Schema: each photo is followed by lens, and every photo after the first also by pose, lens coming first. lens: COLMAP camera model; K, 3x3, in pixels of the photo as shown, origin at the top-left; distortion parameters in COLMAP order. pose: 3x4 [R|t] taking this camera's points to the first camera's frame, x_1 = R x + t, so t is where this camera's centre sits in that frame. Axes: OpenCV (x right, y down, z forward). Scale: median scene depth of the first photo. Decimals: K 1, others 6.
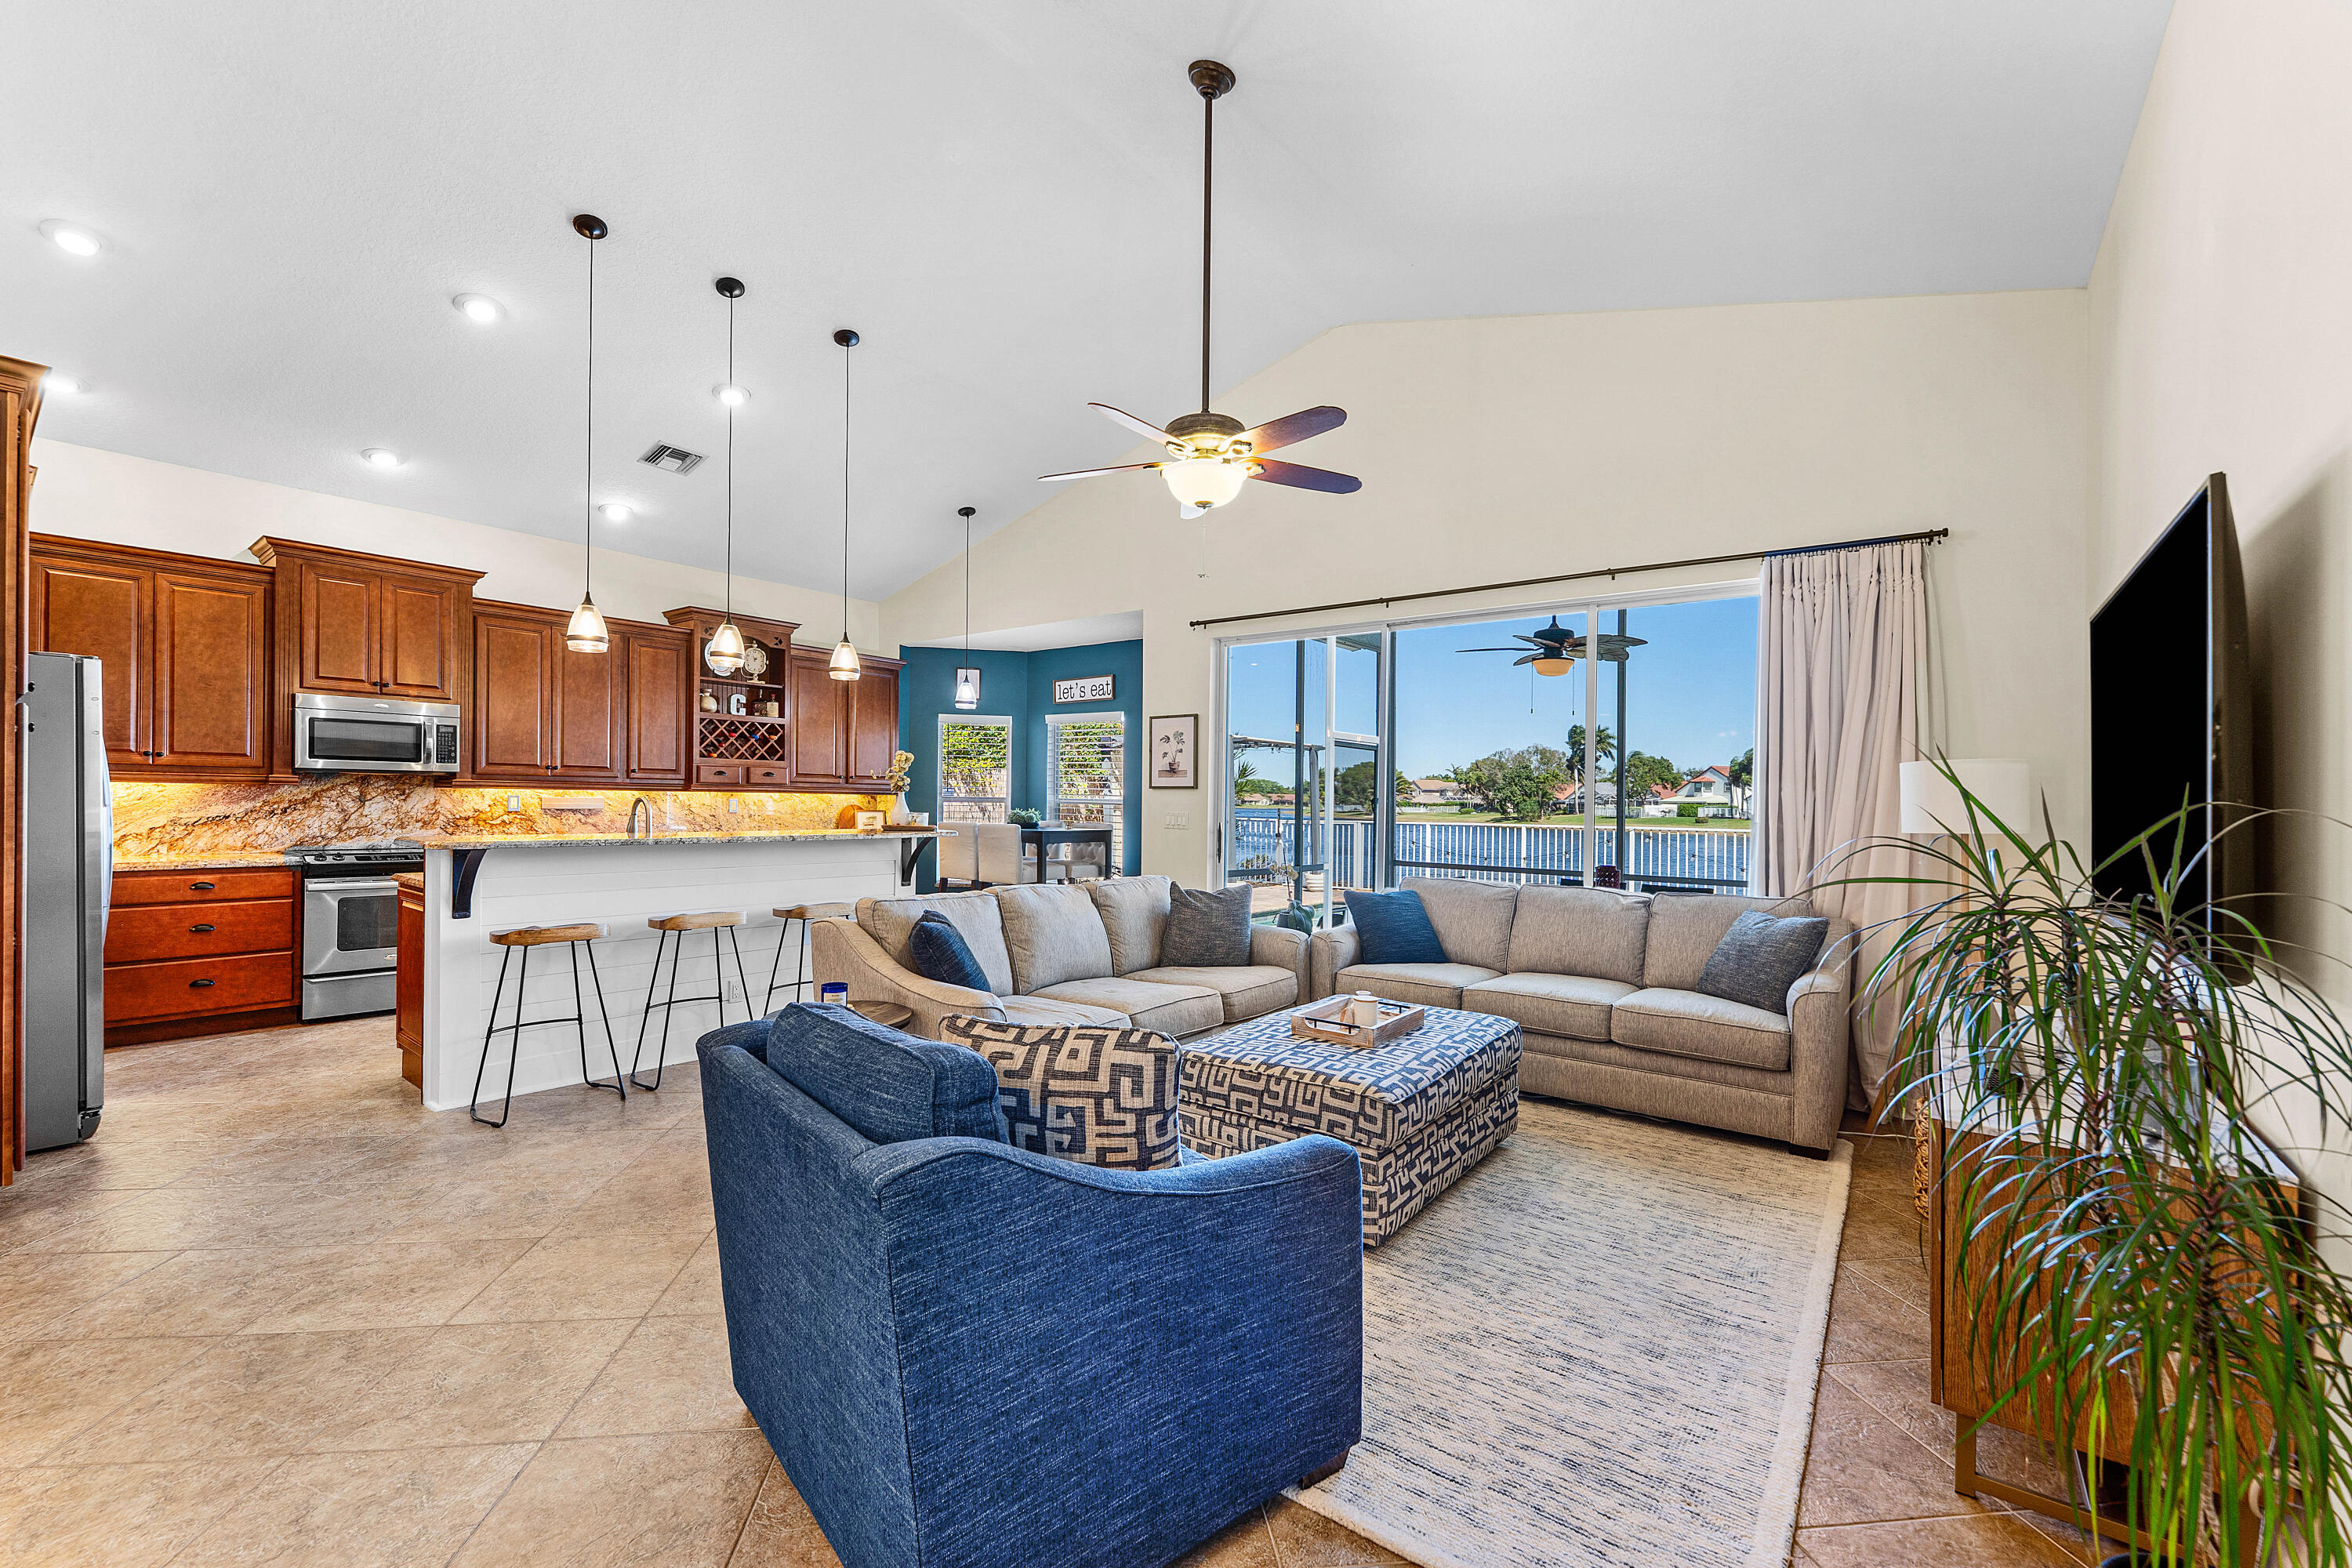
lens RADIAL K [[970.1, 0, 1187.7], [0, 970.1, 809.2], [0, 0, 1]] dist [-0.000454, -0.000736]
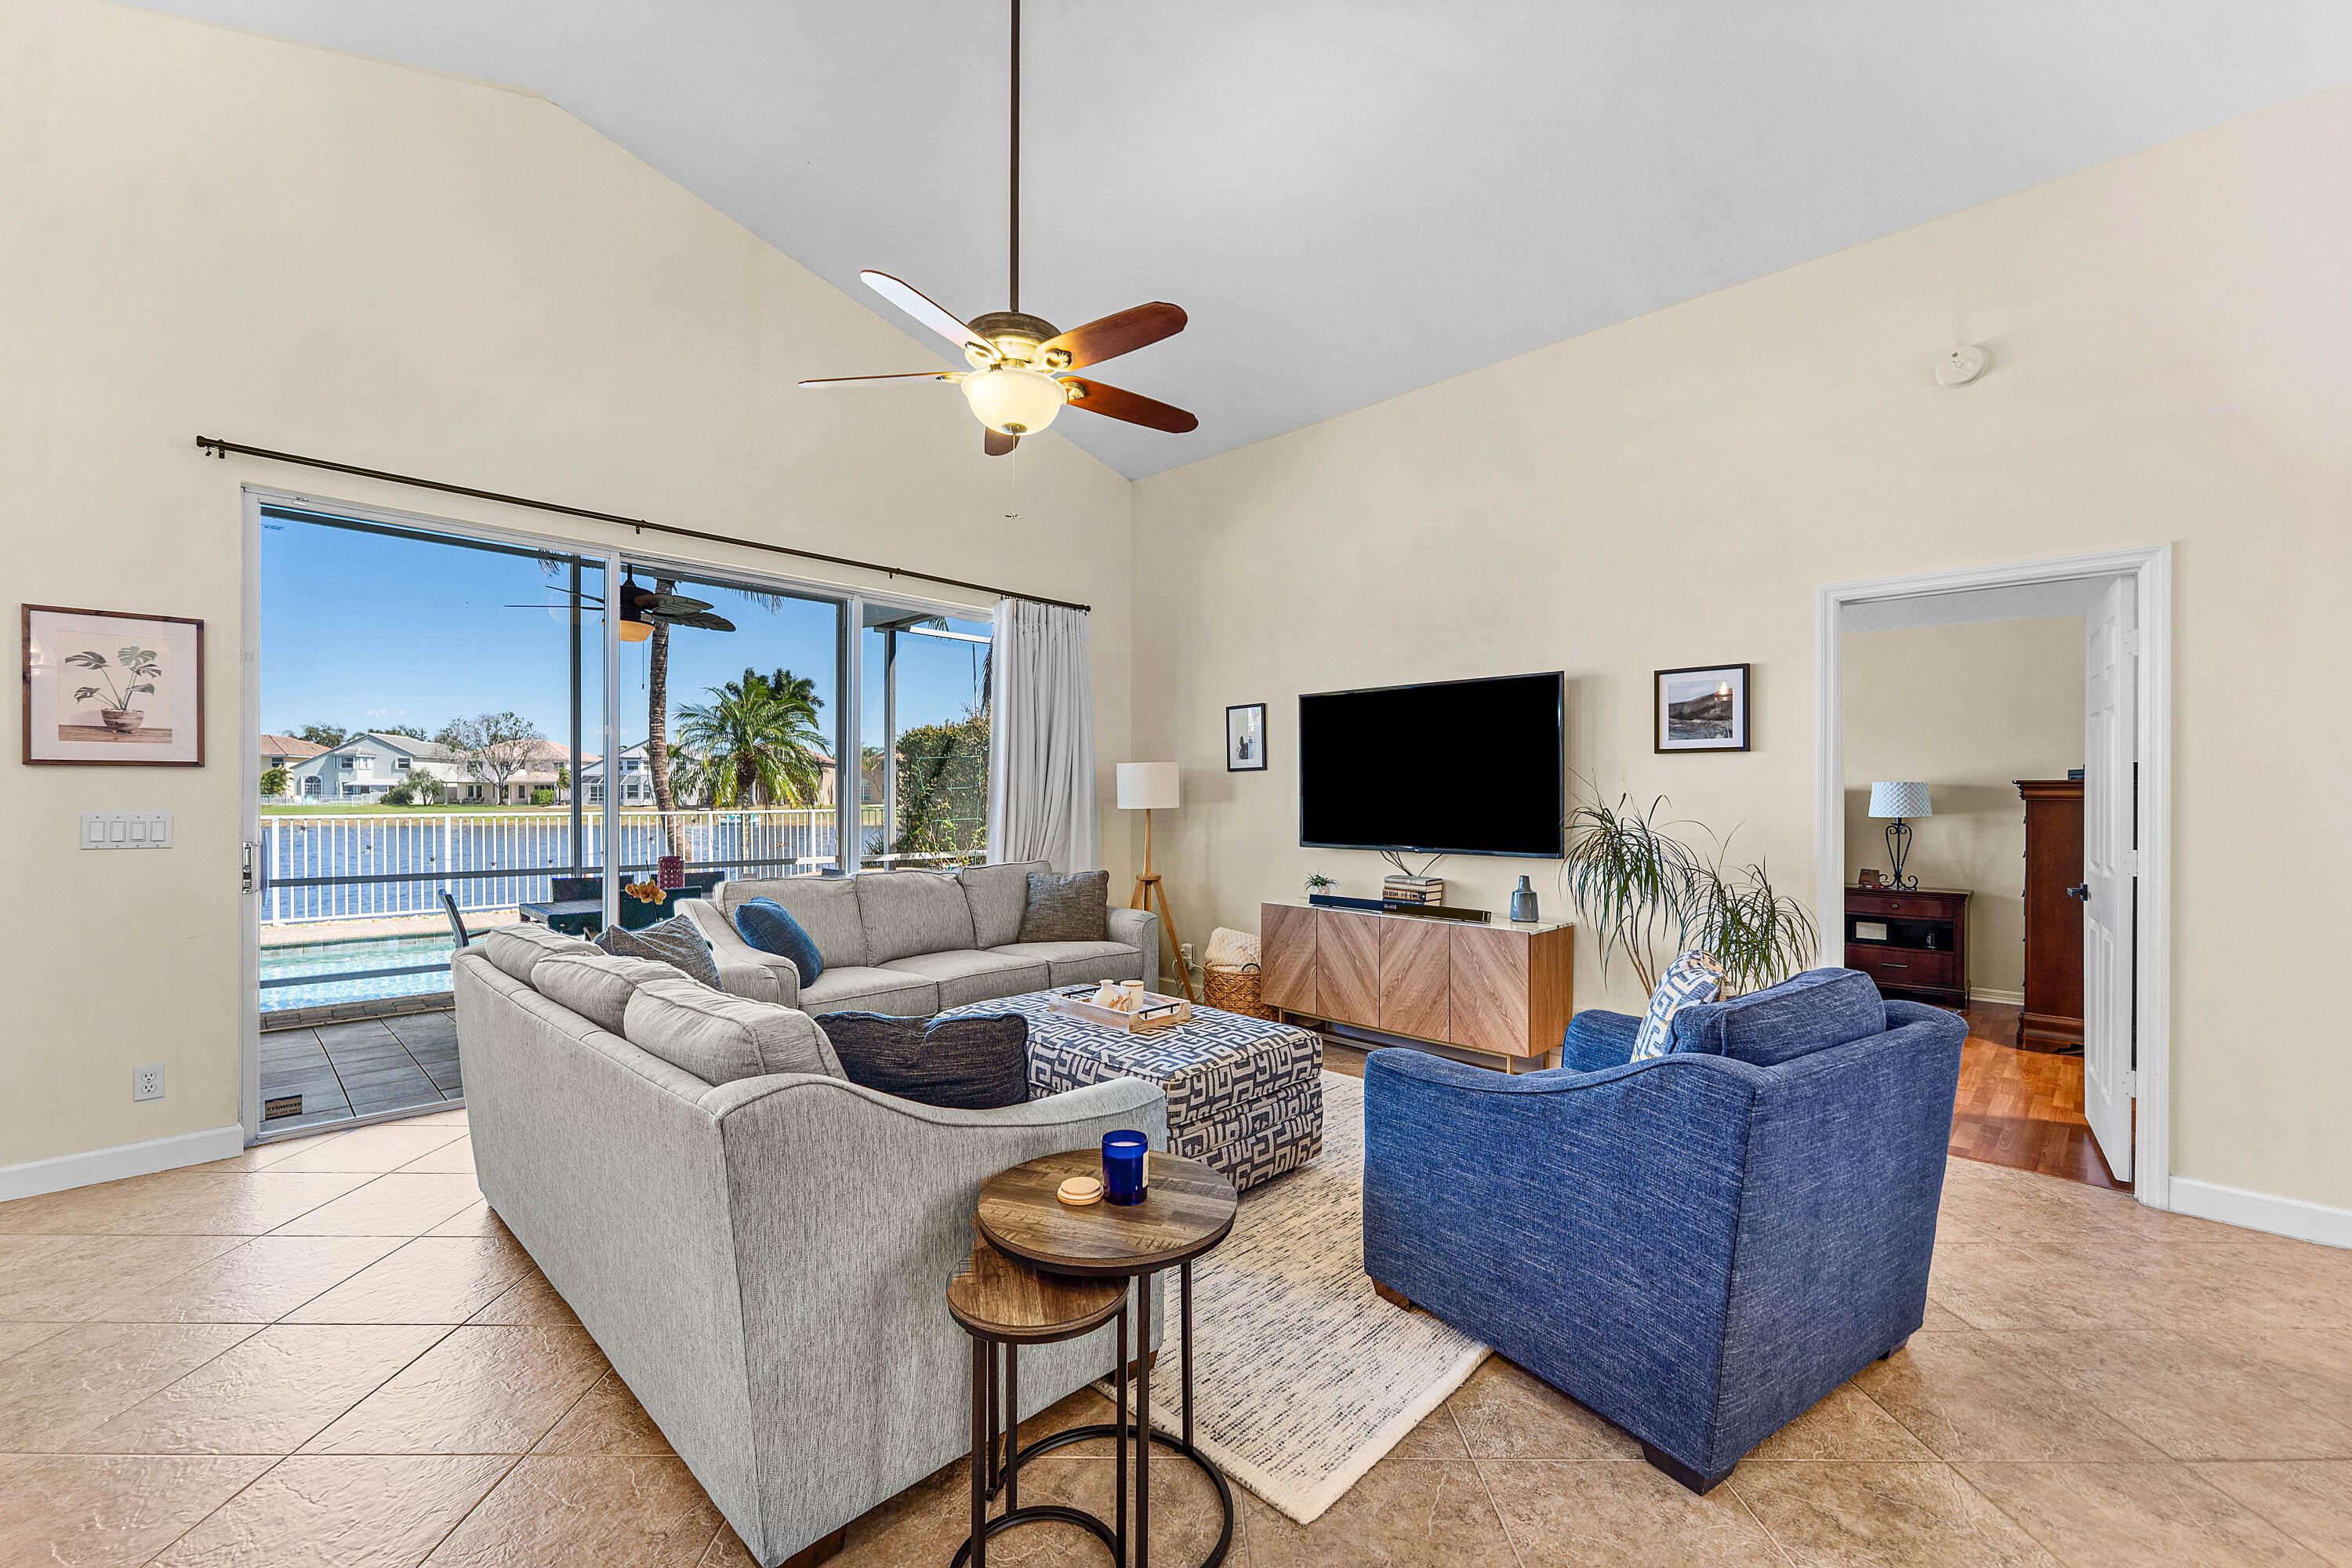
lens RADIAL K [[970.1, 0, 1181.3], [0, 970.1, 788.5], [0, 0, 1]] dist [-0.000454, -0.000736]
pose [[0.113225, -0.007480, 0.993541, -0.490396], [0.005544, 0.999961, 0.006896, -0.011962], [-0.993554, 0.004727, 0.113262, 0.483292]]
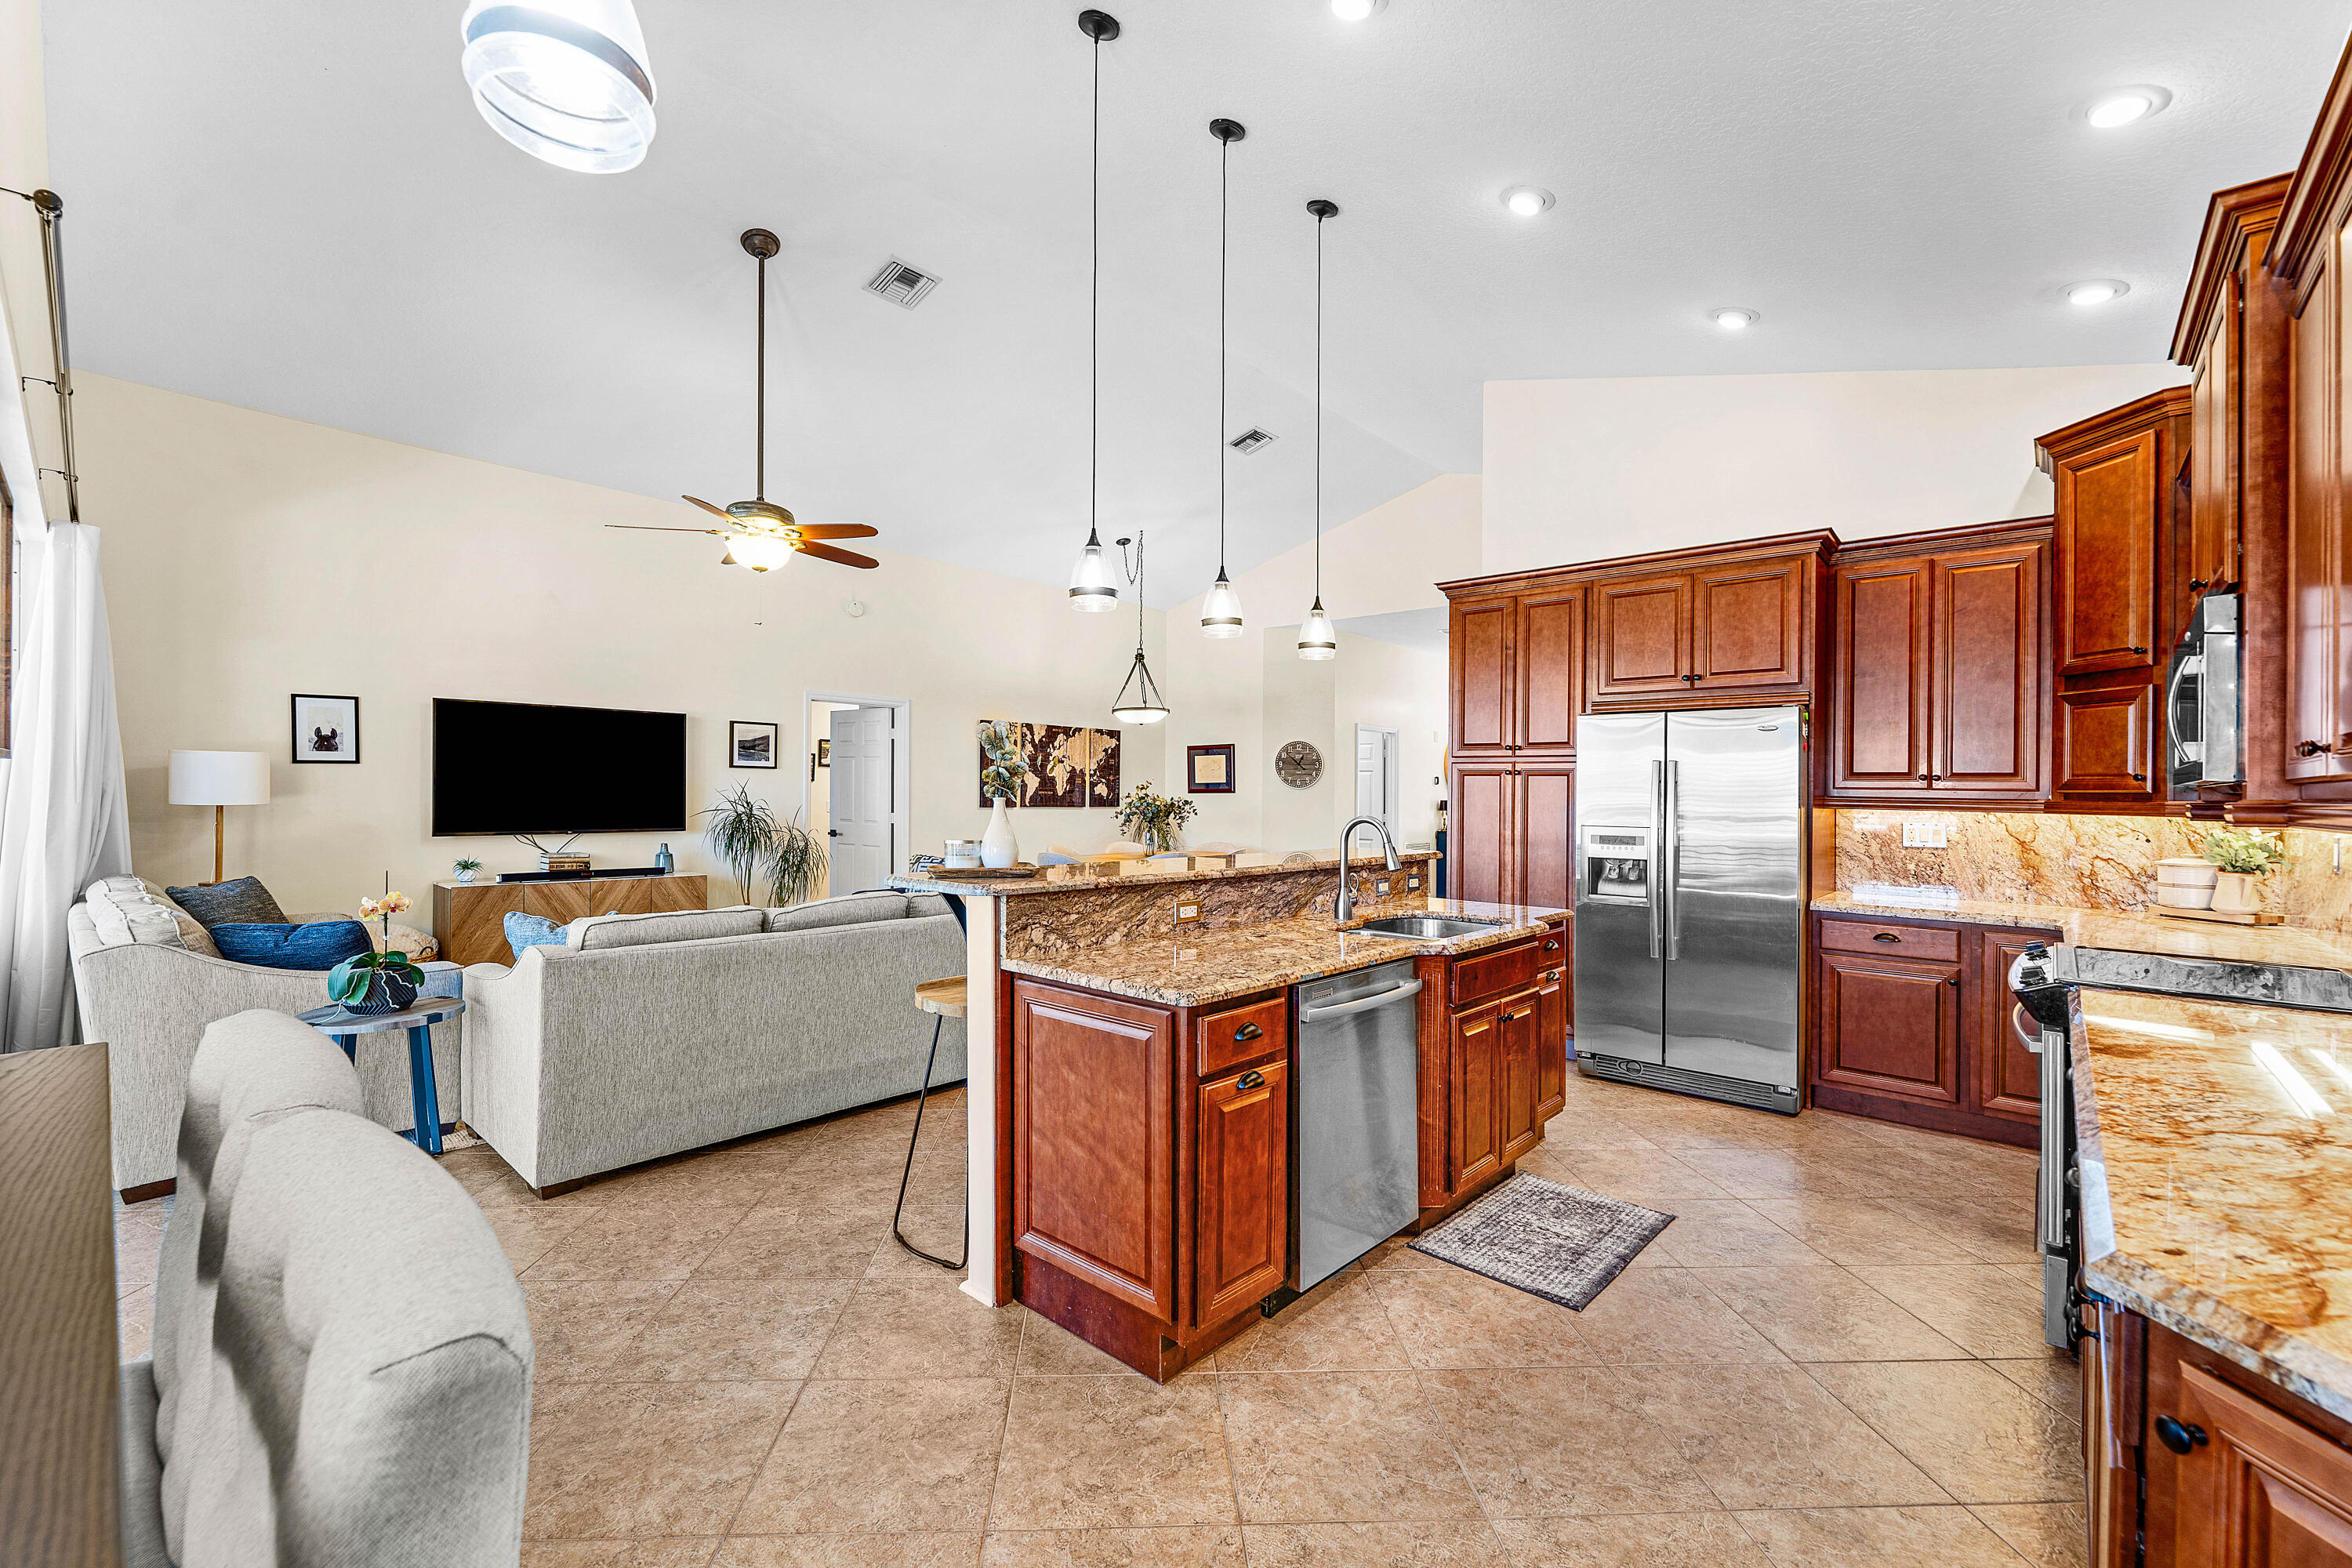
lens RADIAL K [[970.1, 0, 1150.3], [0, 970.1, 786.1], [0, 0, 1]] dist [-0.000454, -0.000736]
pose [[-0.994975, -0.027242, 0.096351, -0.403655], [-0.026859, 0.999625, 0.005277, -0.028180], [-0.096458, 0.002662, -0.995333, 1.419956]]
